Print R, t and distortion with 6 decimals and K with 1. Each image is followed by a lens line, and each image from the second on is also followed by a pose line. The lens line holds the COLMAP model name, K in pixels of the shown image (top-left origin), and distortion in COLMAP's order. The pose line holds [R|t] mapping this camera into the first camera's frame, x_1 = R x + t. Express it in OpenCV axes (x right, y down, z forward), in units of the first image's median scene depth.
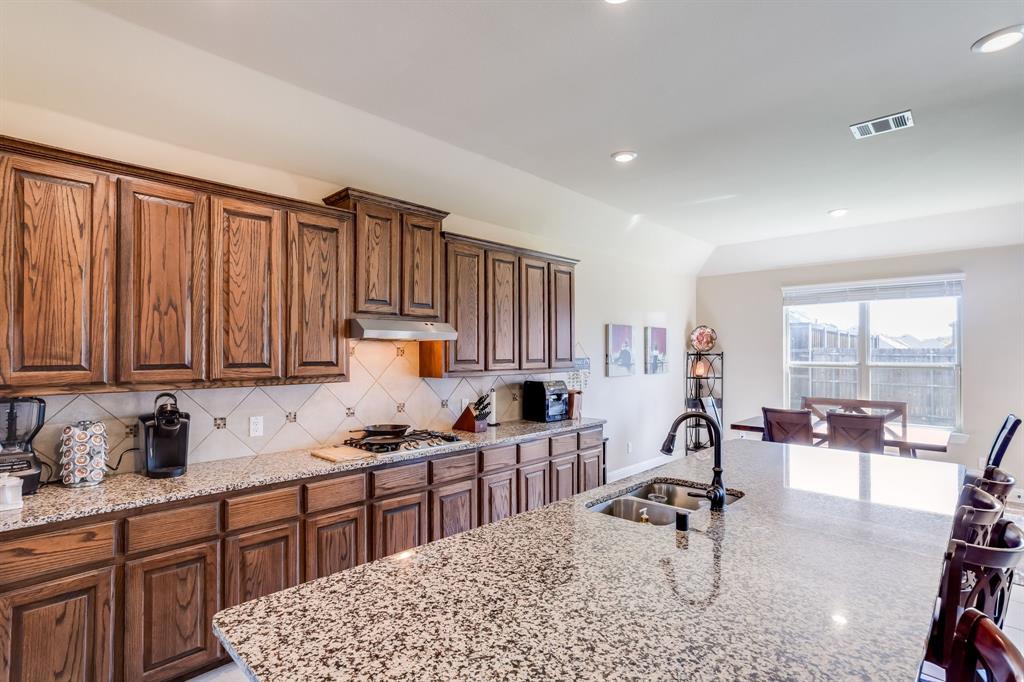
lens RADIAL K [[501.9, 0, 518.5], [0, 501.9, 355.3], [0, 0, 1]] dist [-0.017453, 0.010404]
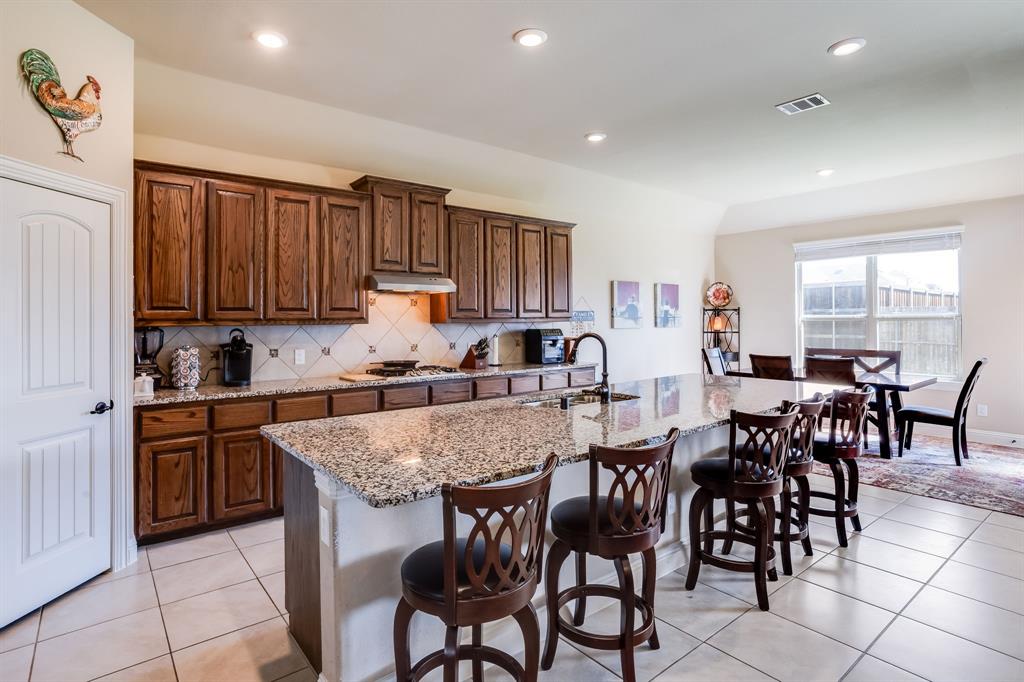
lens RADIAL K [[530.3, 0, 531.6], [0, 530.3, 318.1], [0, 0, 1]] dist [-0.025618, -0.003615]
pose [[0.994430, -0.010481, -0.104873, 0.223891], [0.009526, 0.999908, -0.009605, 0.054125], [0.104964, 0.008552, 0.994439, -0.315010]]
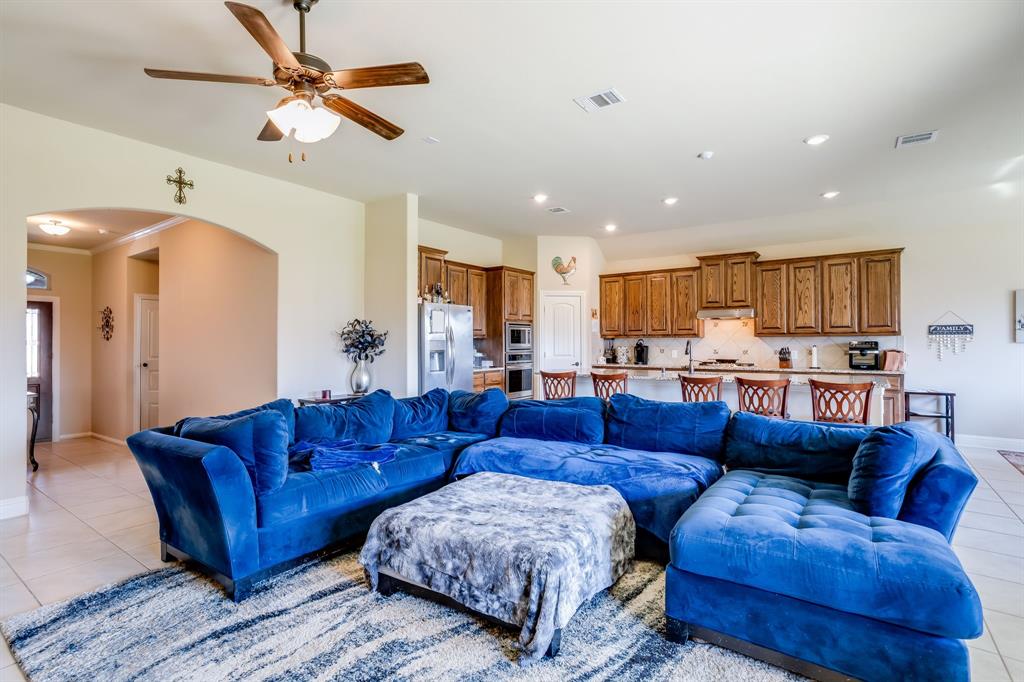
lens RADIAL K [[501.9, 0, 514.5], [0, 501.9, 332.4], [0, 0, 1]] dist [-0.017453, 0.010404]
pose [[0.156496, -0.015752, -0.987553, 1.870108], [-0.001606, 0.999867, -0.016203, 0.069260], [0.987677, 0.004122, 0.156450, -0.242815]]
